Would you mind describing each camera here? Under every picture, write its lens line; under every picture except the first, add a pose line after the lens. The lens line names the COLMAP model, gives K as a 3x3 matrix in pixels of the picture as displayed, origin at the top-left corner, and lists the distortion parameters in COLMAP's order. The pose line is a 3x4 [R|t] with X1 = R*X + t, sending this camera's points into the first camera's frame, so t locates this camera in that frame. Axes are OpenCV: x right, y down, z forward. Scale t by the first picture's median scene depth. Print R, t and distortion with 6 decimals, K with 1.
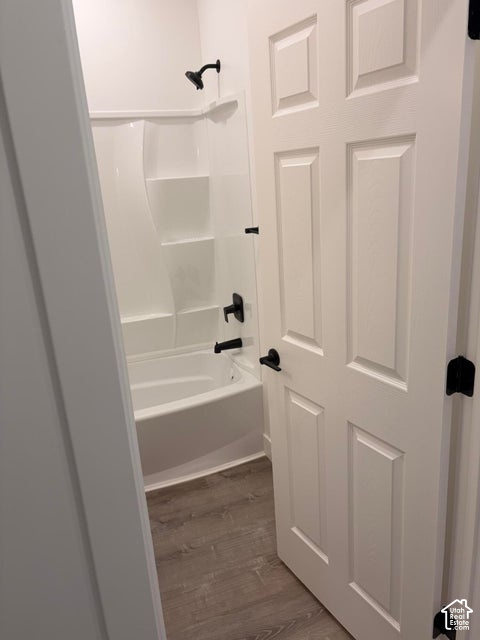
lens RADIAL K [[480.5, 0, 240.0], [0, 480.5, 320.0], [0, 0, 1]] dist [0.030758, -0.005287]
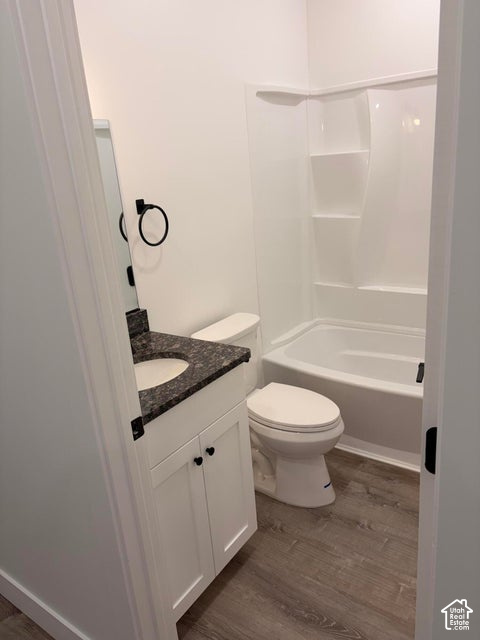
lens RADIAL K [[480.5, 0, 240.0], [0, 480.5, 320.0], [0, 0, 1]] dist [0.030758, -0.005287]
pose [[0.584715, 0.272818, -0.763989, 0.420268], [-0.195397, 0.961393, 0.193764, -0.086228], [0.787355, 0.035984, 0.615448, 0.174162]]
